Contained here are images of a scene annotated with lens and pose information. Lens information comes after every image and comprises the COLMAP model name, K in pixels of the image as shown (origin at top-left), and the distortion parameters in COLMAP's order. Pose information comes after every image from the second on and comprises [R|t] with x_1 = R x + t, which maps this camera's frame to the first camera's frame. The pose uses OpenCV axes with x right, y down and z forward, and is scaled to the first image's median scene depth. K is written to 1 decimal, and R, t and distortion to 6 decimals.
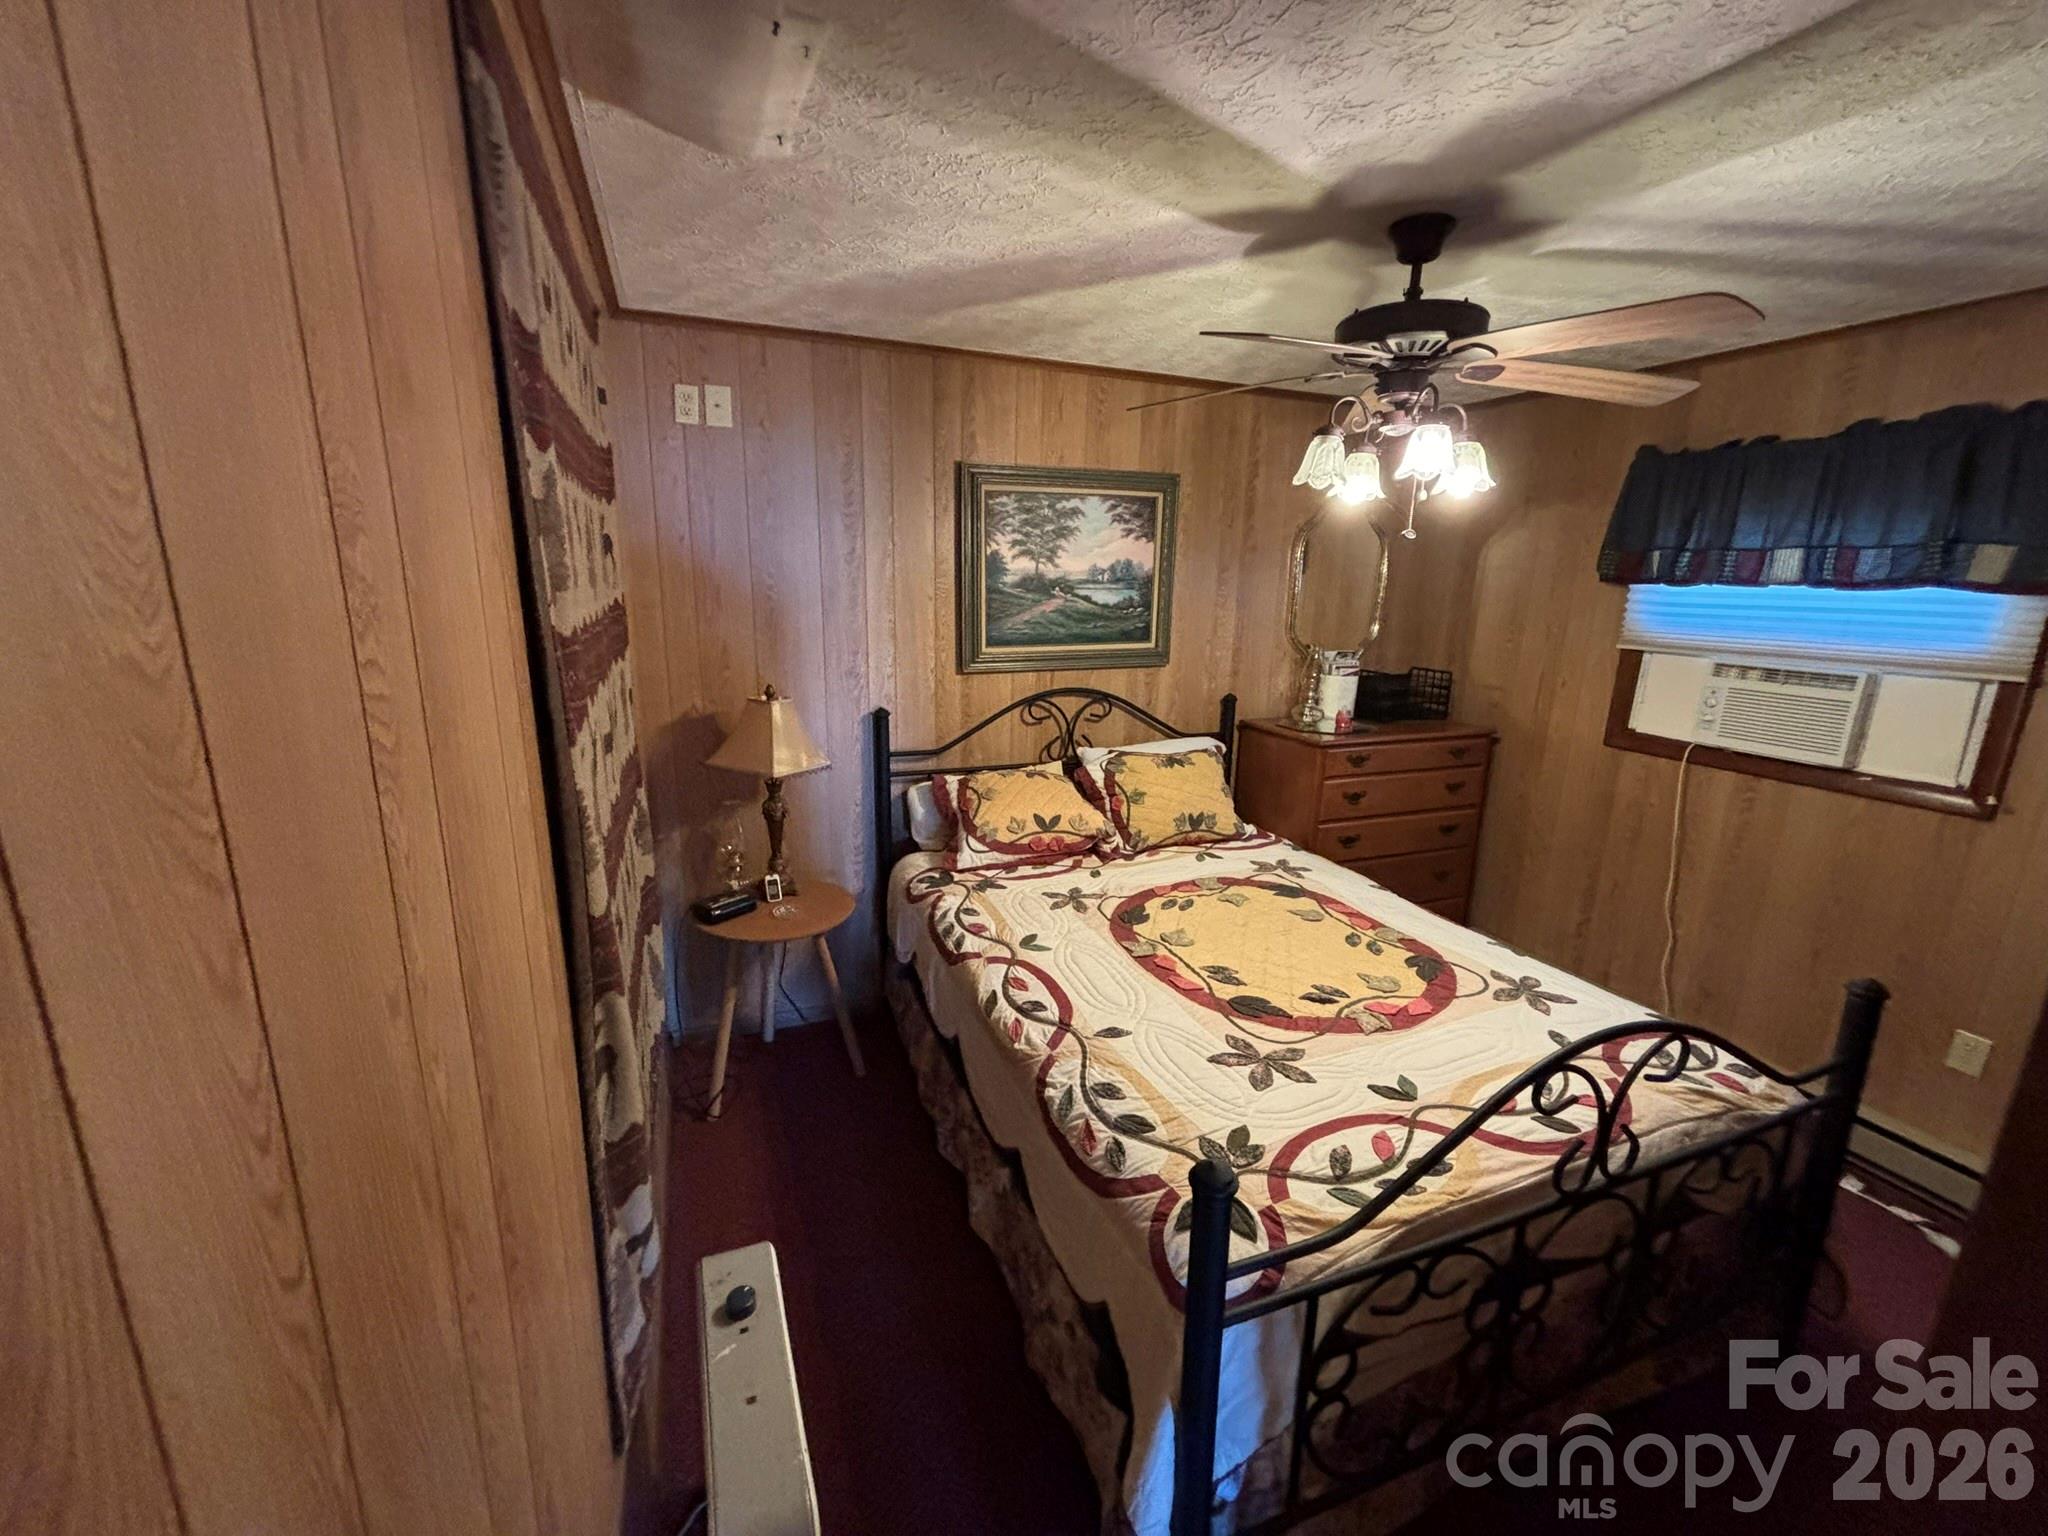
lens RADIAL K [[820.7, 0, 1015.0], [0, 820.7, 756.8], [0, 0, 1]] dist [-0.000719, 0.000133]
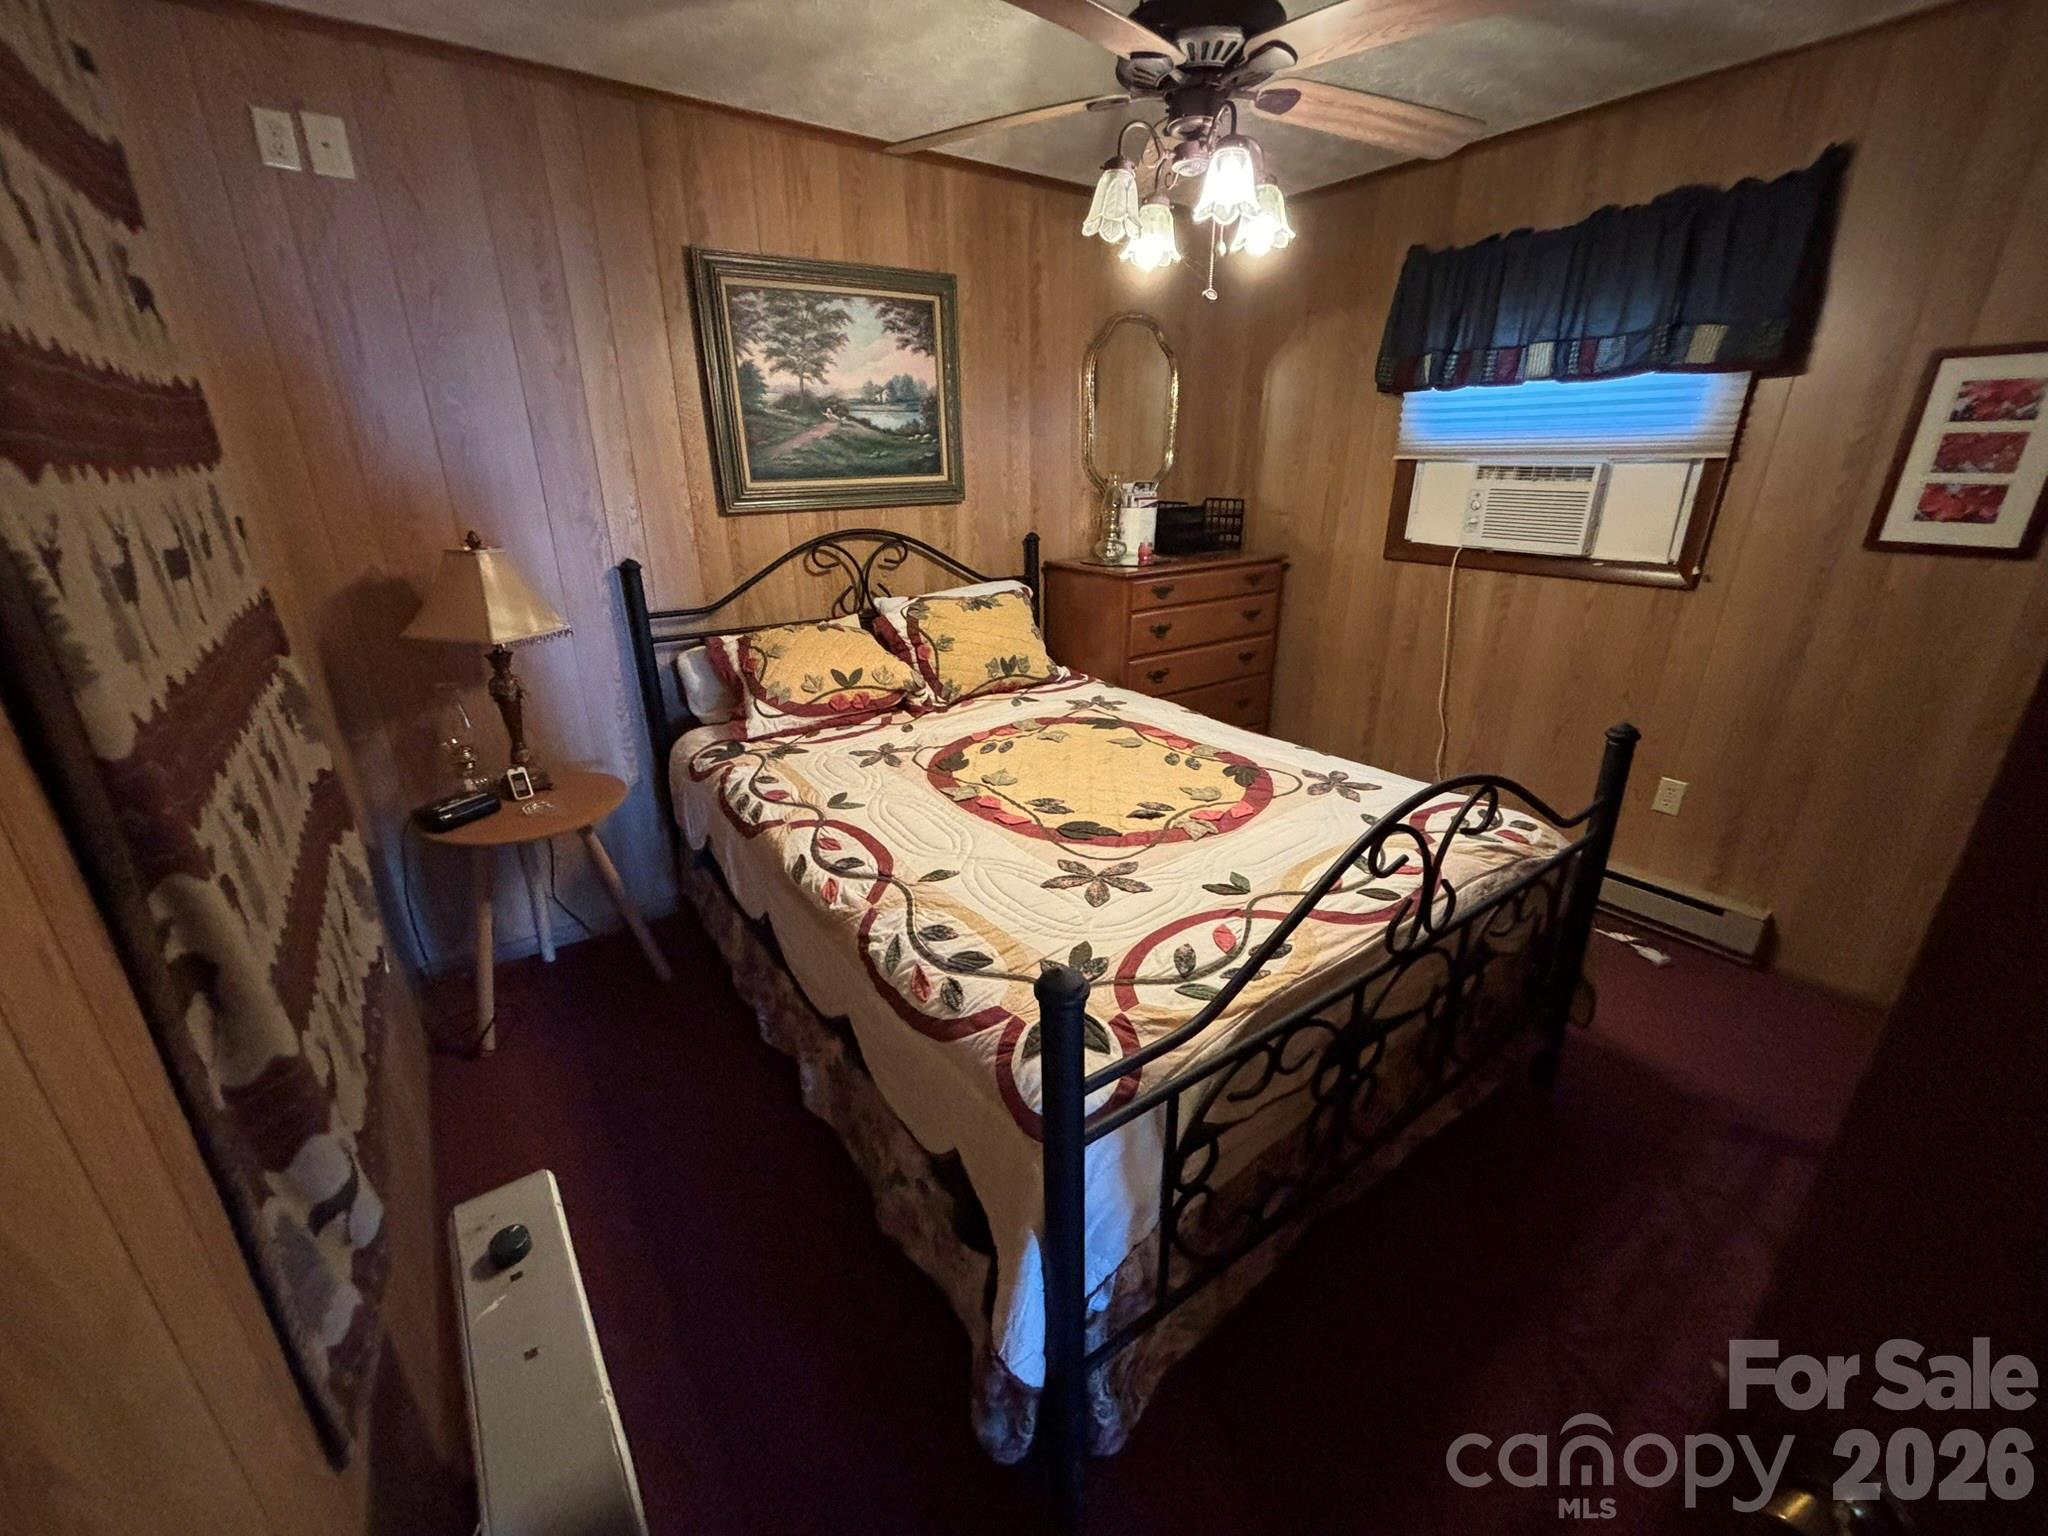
lens RADIAL K [[820.7, 0, 1011.9], [0, 820.7, 761.0], [0, 0, 1]] dist [-0.000719, 0.000133]
pose [[0.970383, -0.113573, 0.213208, 0.015054], [0.084595, 0.986467, 0.140454, 0.069136], [-0.226274, -0.118257, 0.966858, 0.092827]]
